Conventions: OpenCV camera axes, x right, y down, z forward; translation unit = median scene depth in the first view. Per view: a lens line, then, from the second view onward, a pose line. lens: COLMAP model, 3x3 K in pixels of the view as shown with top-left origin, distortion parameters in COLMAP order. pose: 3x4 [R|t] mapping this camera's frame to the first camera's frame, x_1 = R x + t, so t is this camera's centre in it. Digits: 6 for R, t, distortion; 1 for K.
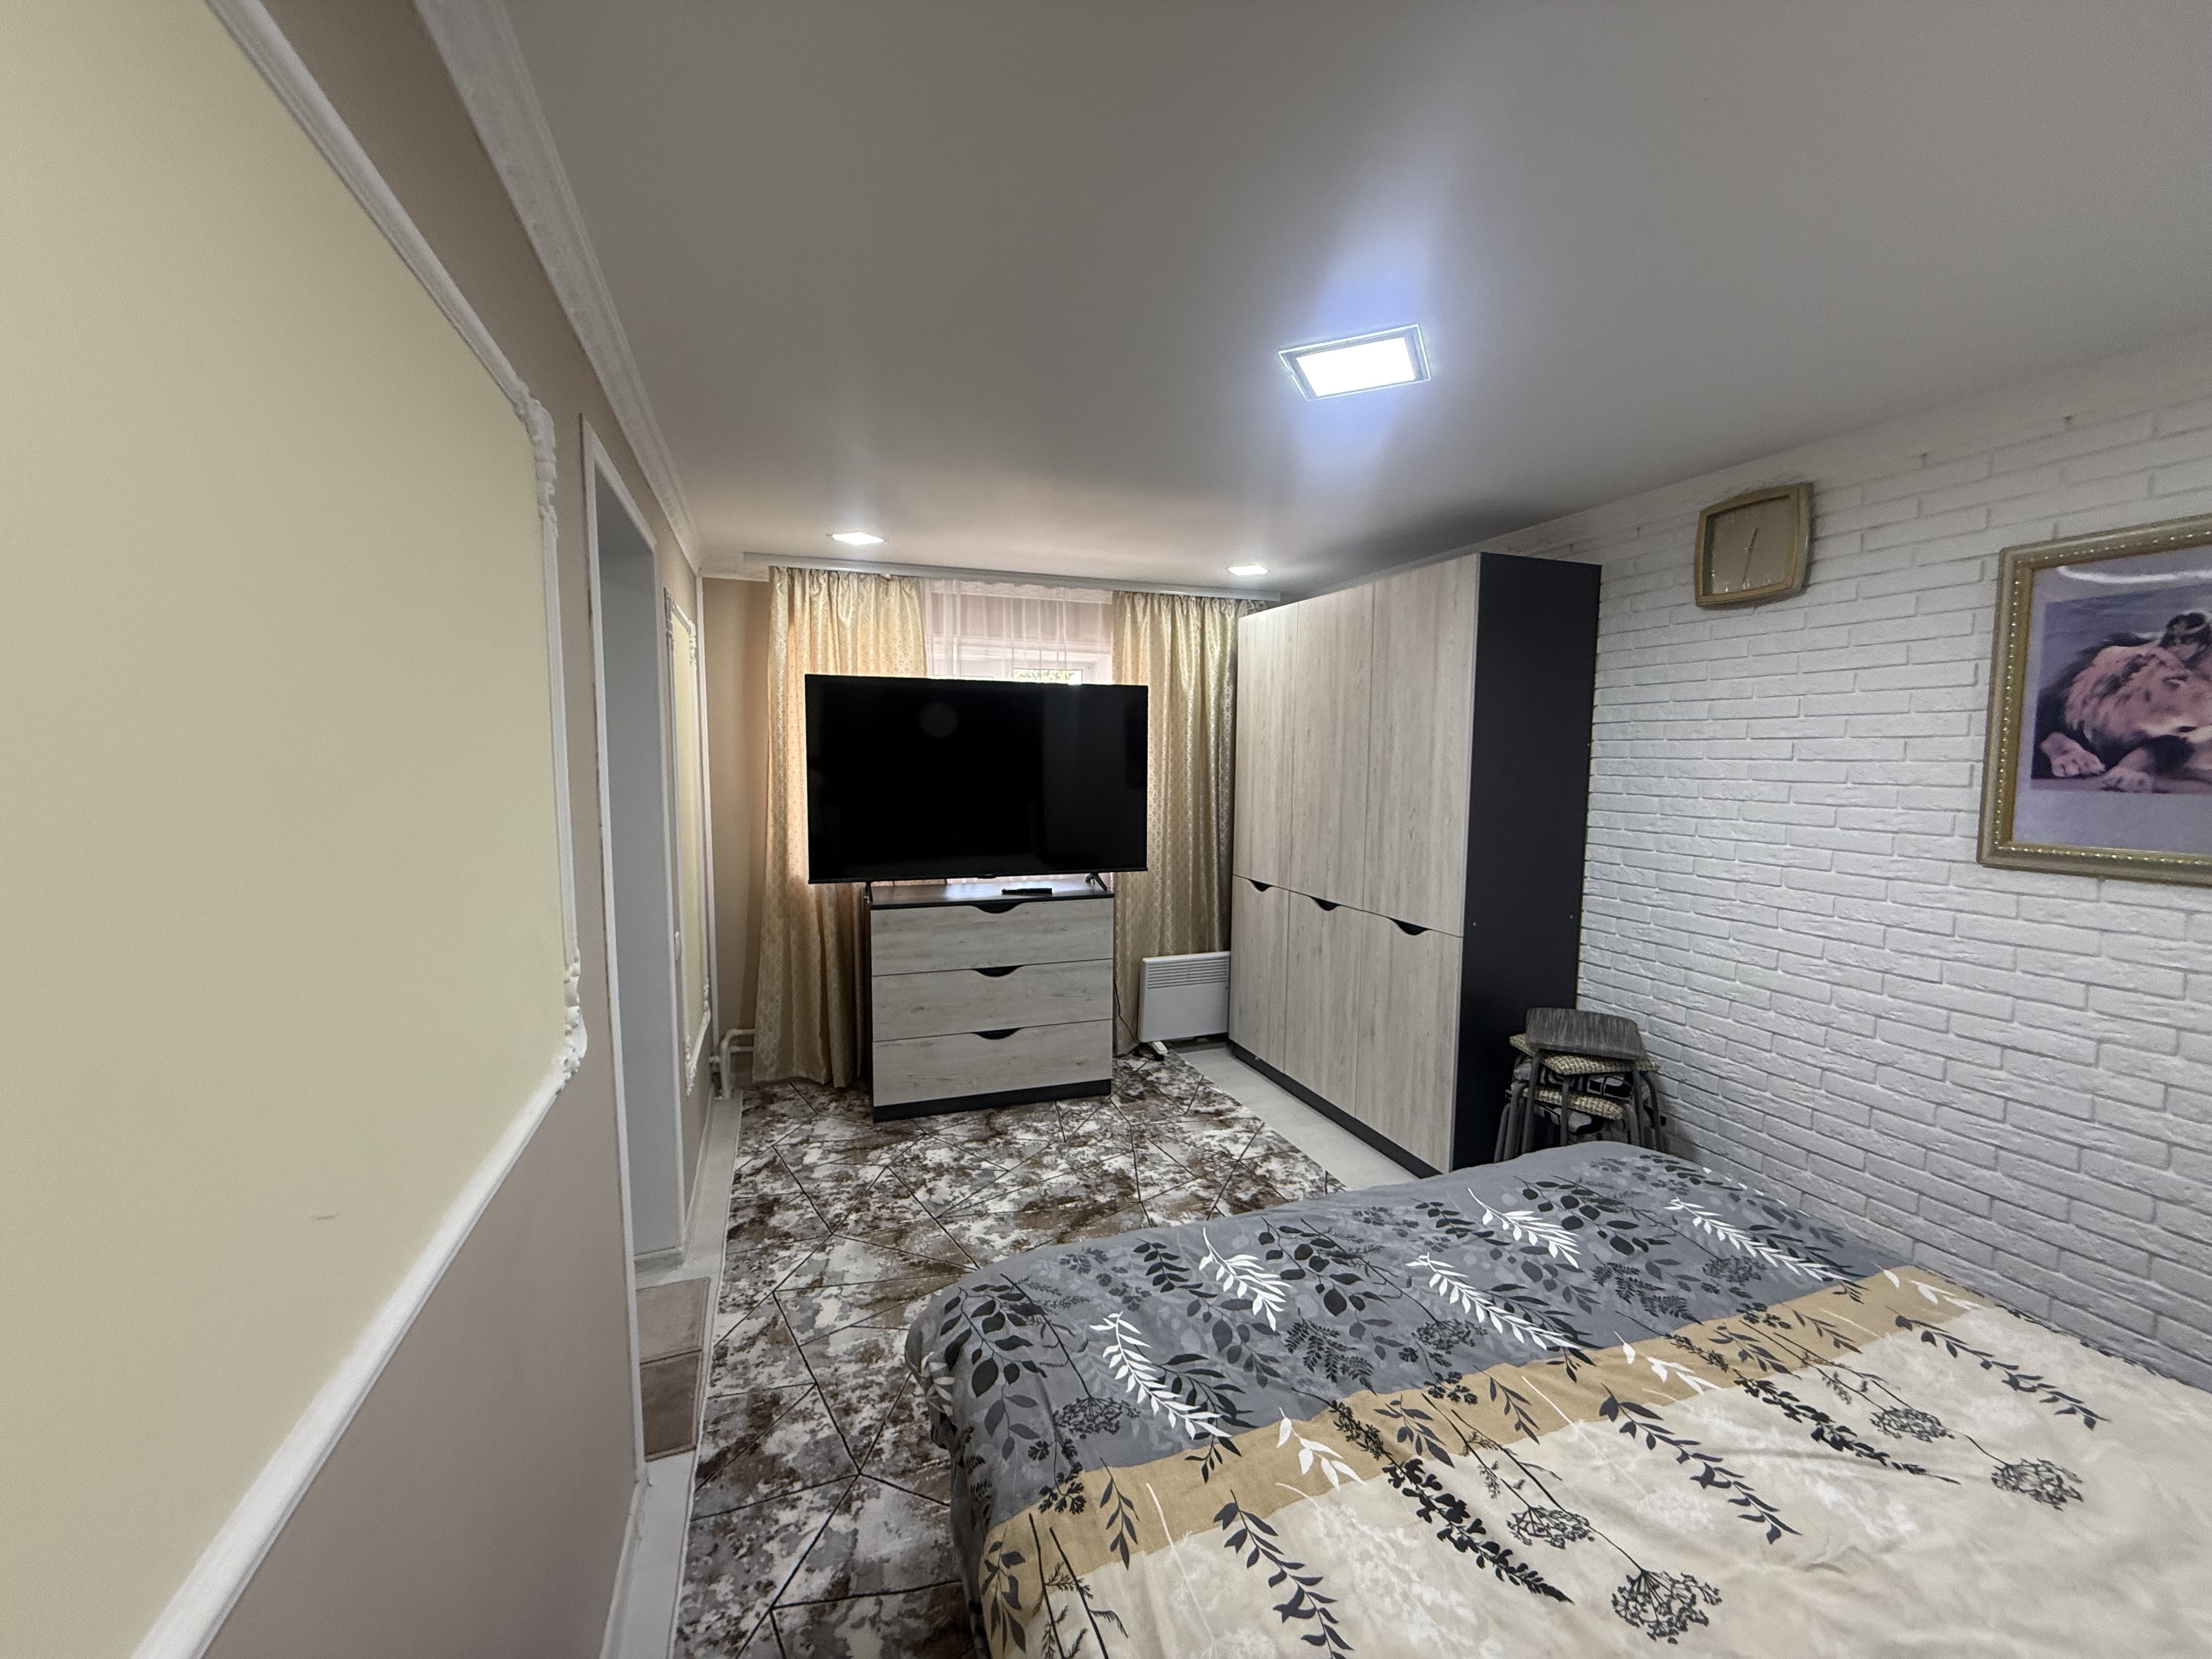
lens RADIAL K [[879.8, 0, 1102.2], [0, 879.8, 827.9], [0, 0, 1]] dist [0.001601, -0.000384]
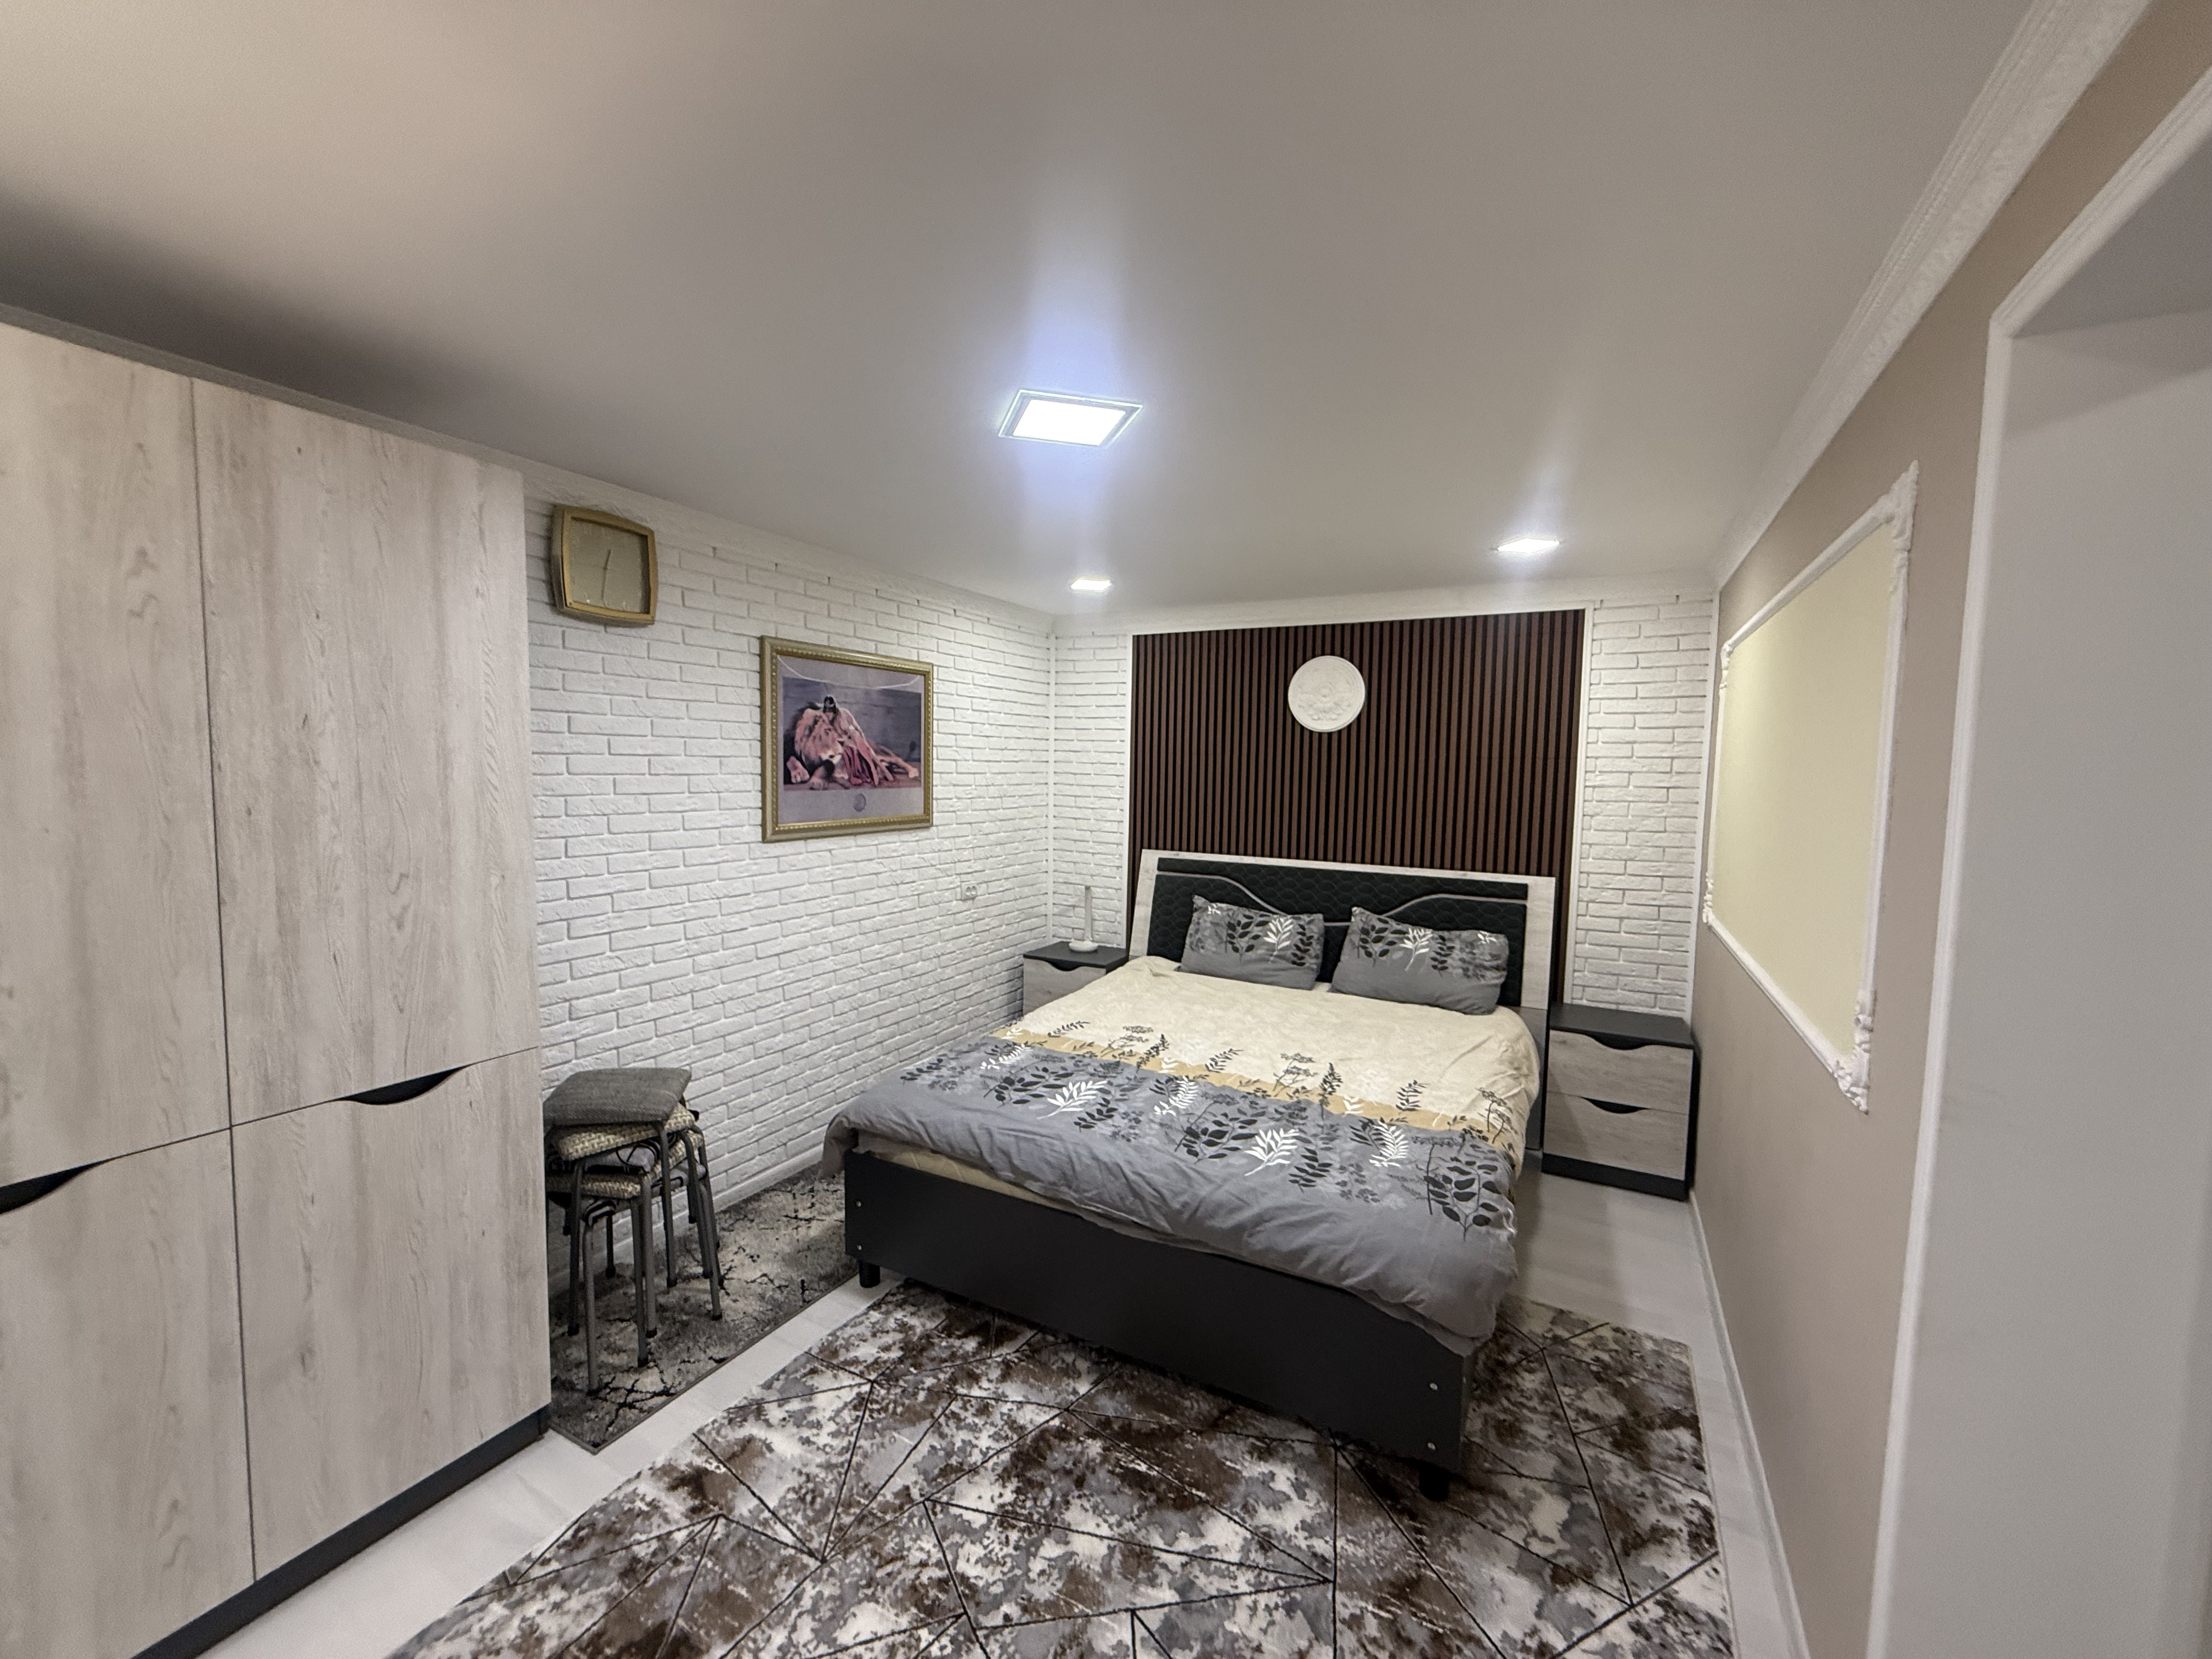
lens RADIAL K [[879.8, 0, 1075.8], [0, 879.8, 880.3], [0, 0, 1]] dist [0.001601, -0.000384]
pose [[-0.628277, -0.114942, 0.769452, -0.509930], [0.047987, 0.981417, 0.185788, -0.149226], [-0.776509, 0.153650, -0.611086, 1.500847]]
